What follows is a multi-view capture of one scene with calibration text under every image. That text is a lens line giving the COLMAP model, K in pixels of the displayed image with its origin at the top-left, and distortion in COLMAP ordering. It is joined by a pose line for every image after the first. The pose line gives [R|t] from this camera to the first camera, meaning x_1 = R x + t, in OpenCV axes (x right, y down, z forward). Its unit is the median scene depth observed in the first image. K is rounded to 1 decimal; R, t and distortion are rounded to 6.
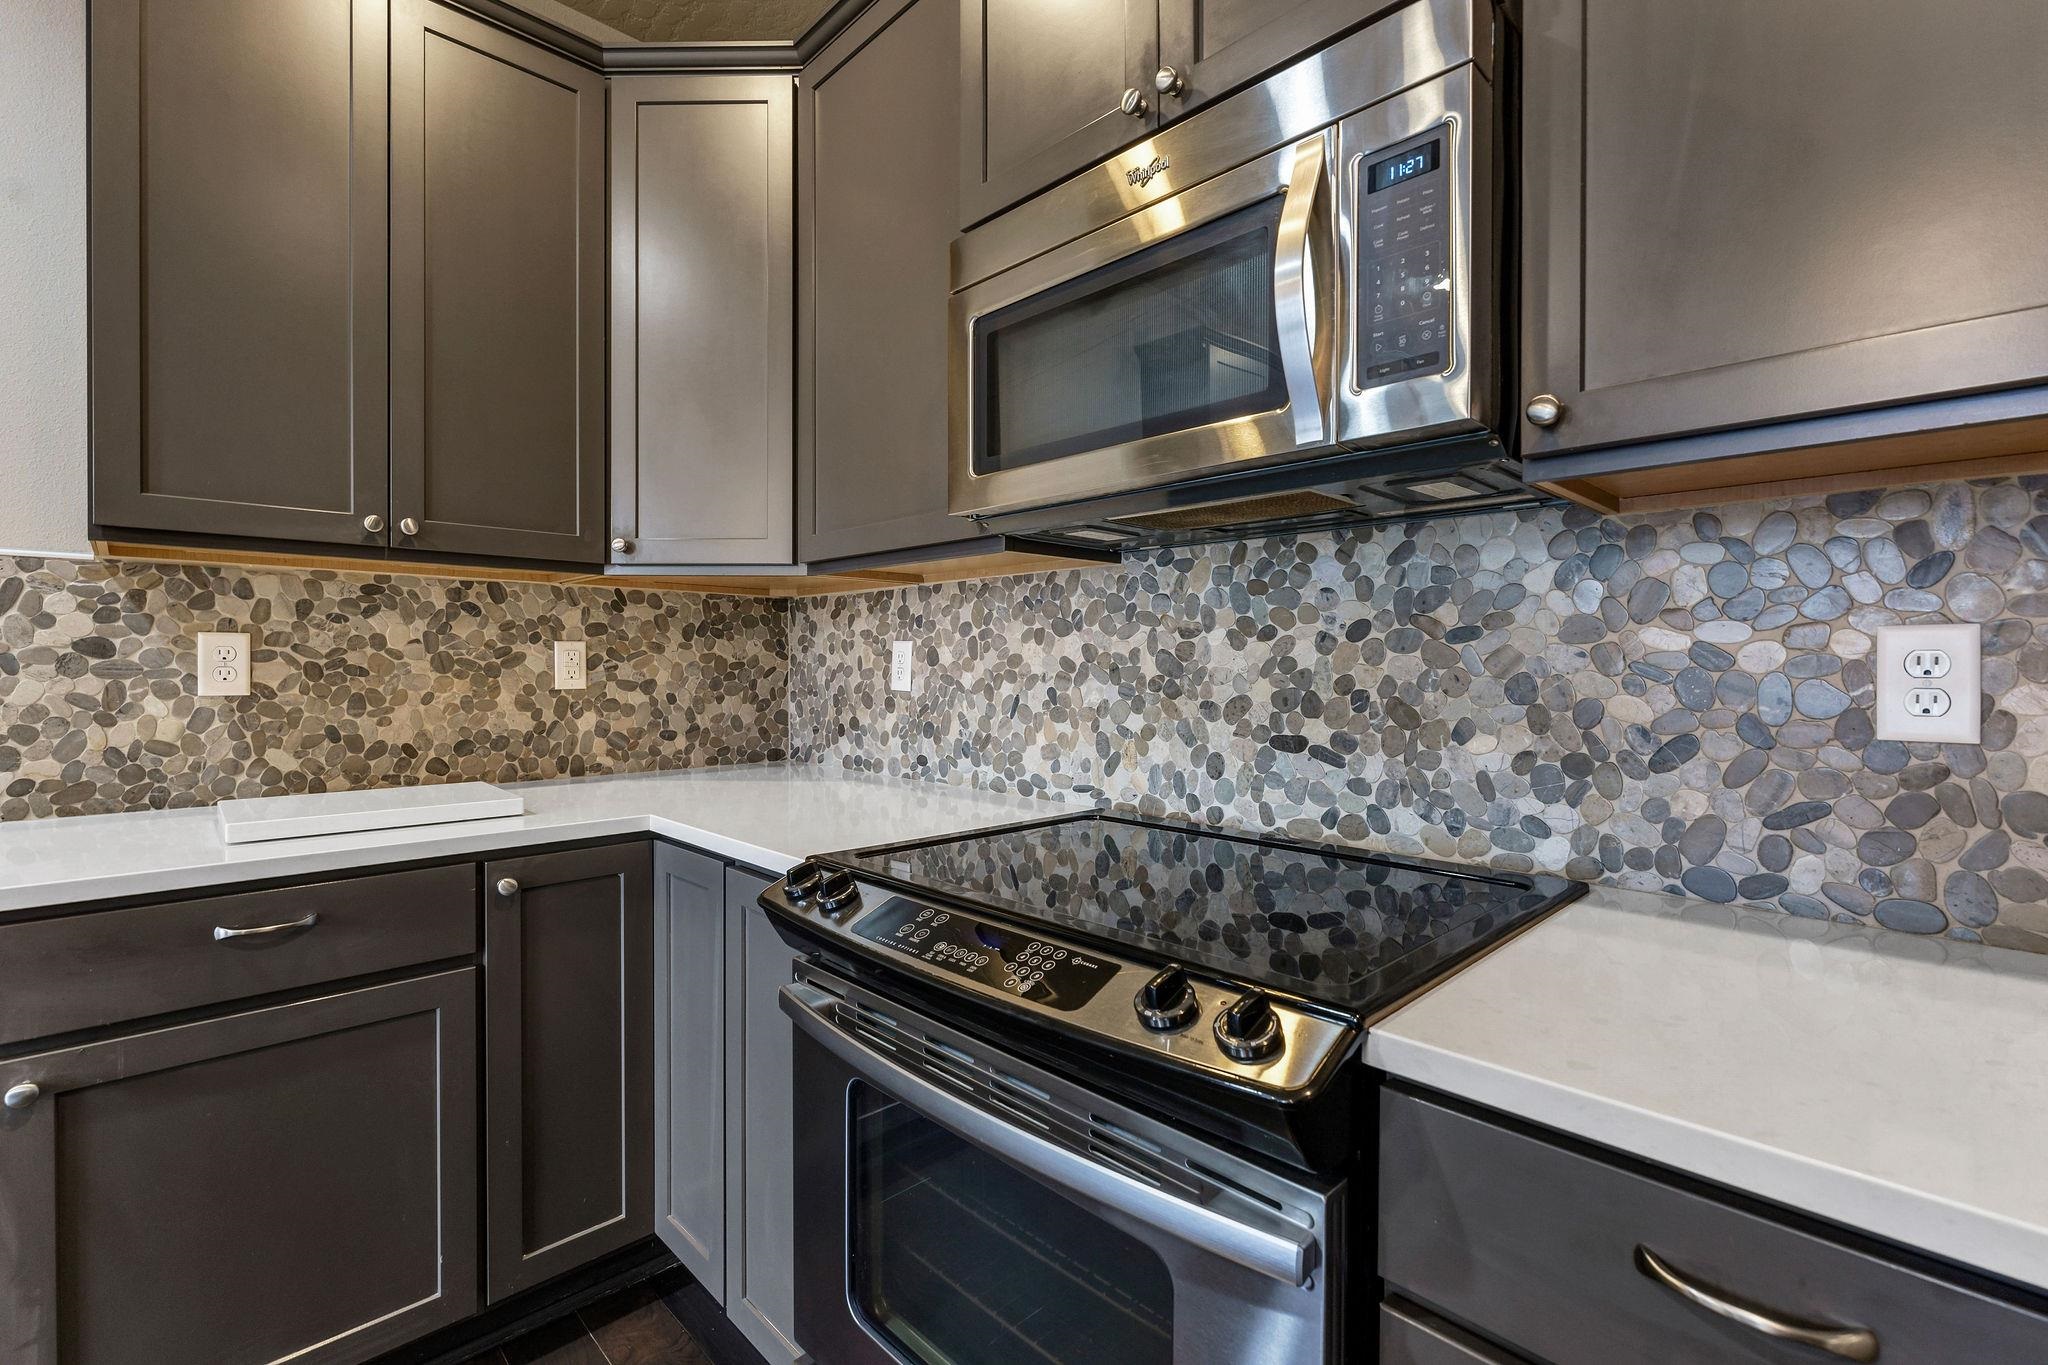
lens RADIAL K [[914.0, 0, 1021.5], [0, 914.0, 675.1], [0, 0, 1]] dist [-0.008585, 0.001330]
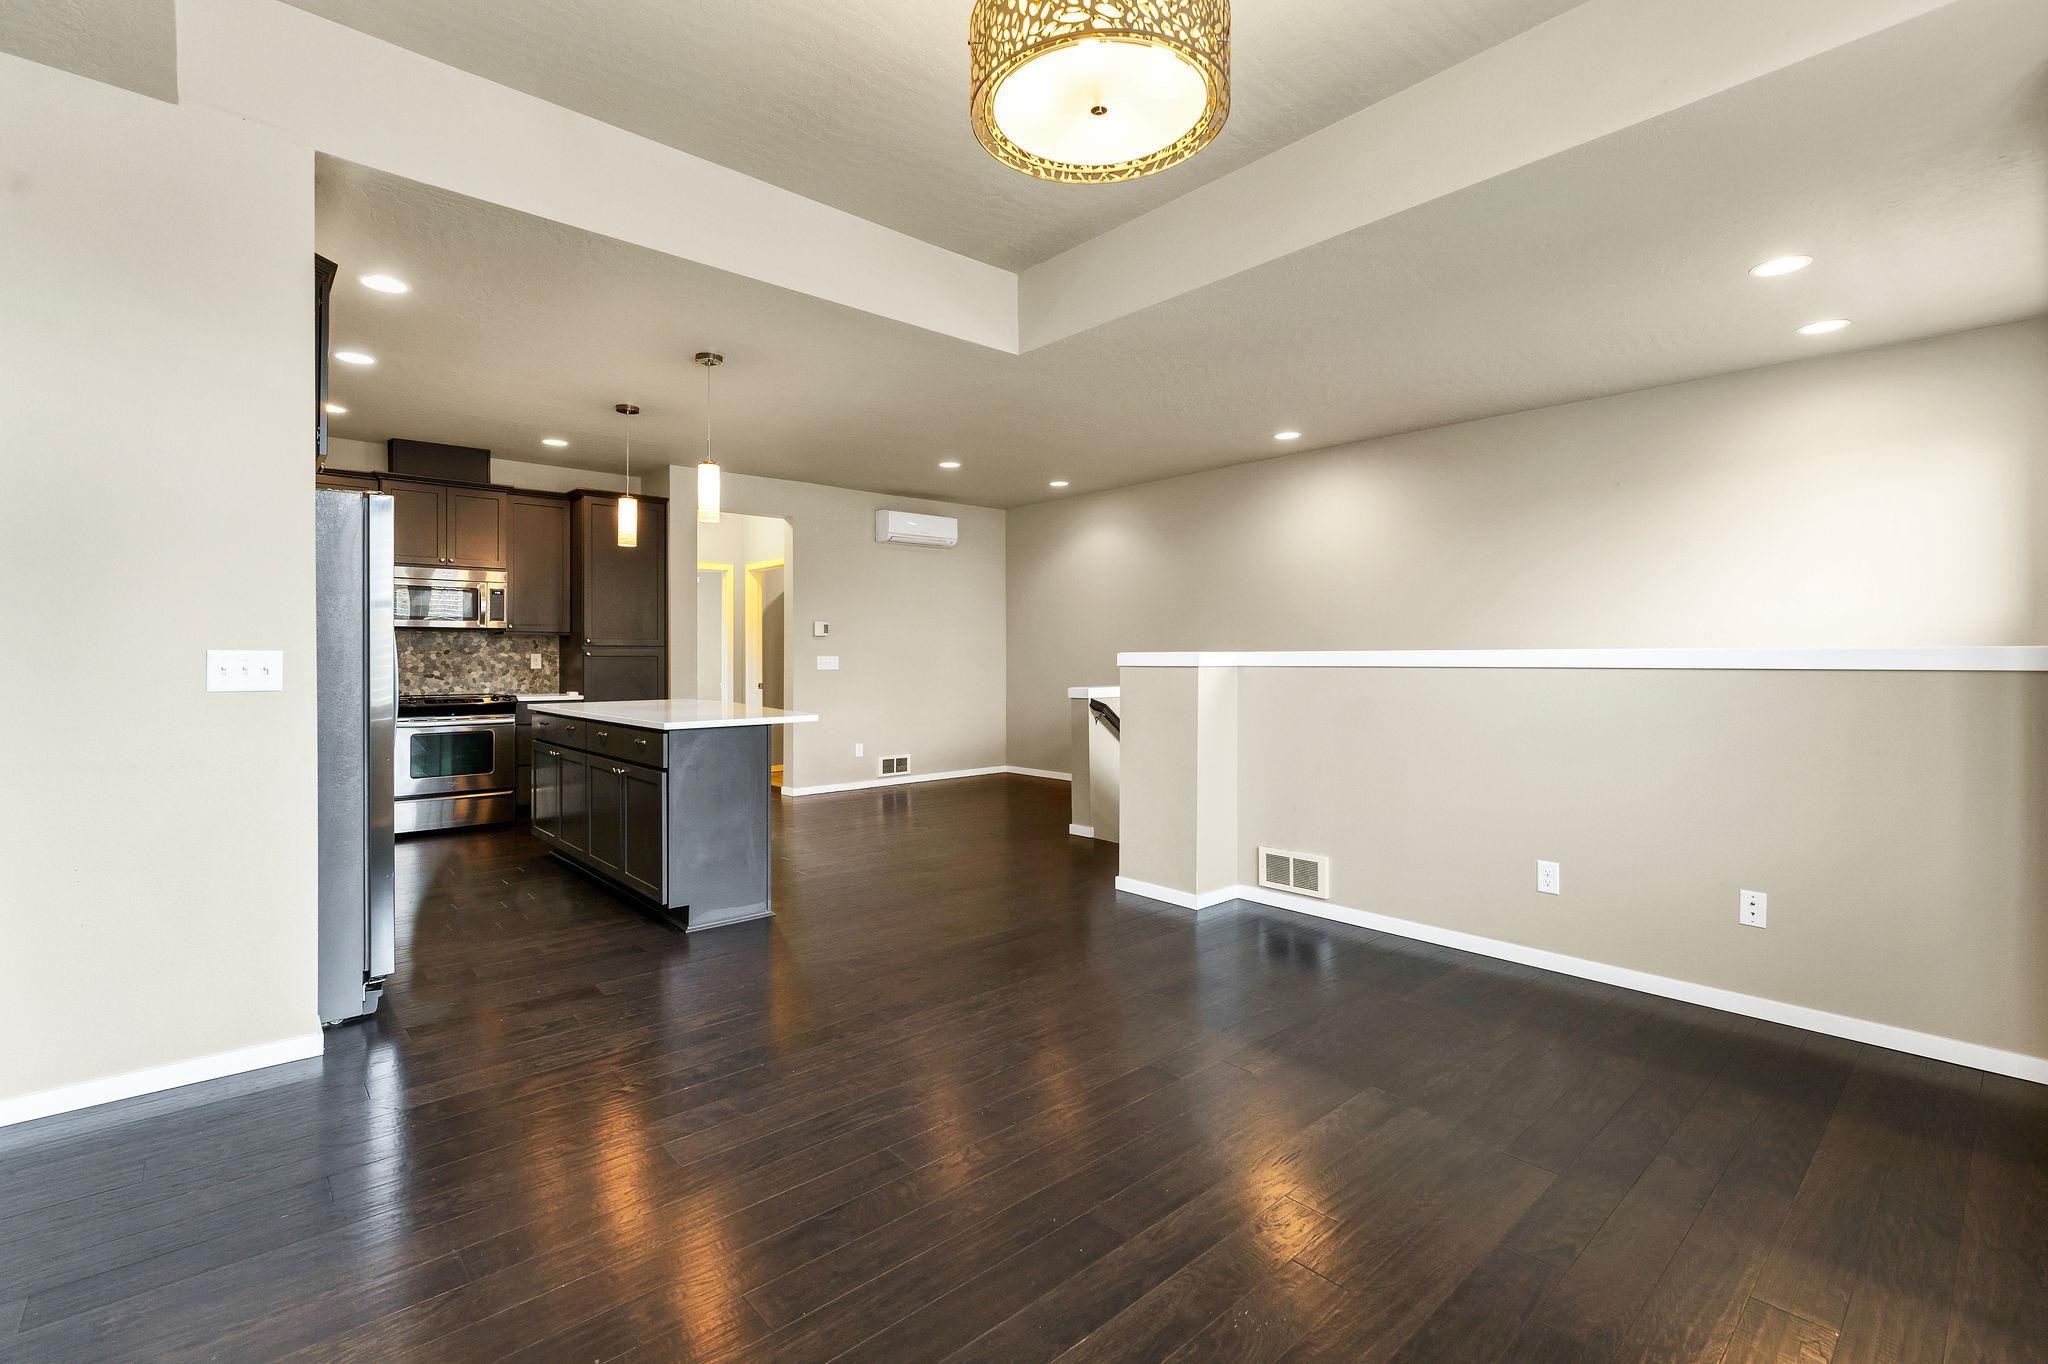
lens RADIAL K [[914.0, 0, 1021.7], [0, 914.0, 670.8], [0, 0, 1]] dist [-0.008585, 0.001330]
pose [[0.030989, -0.010406, 0.999466, -5.050848], [0.013442, 0.999860, 0.009993, 0.050850], [-0.999429, 0.013125, 0.031125, -2.571942]]
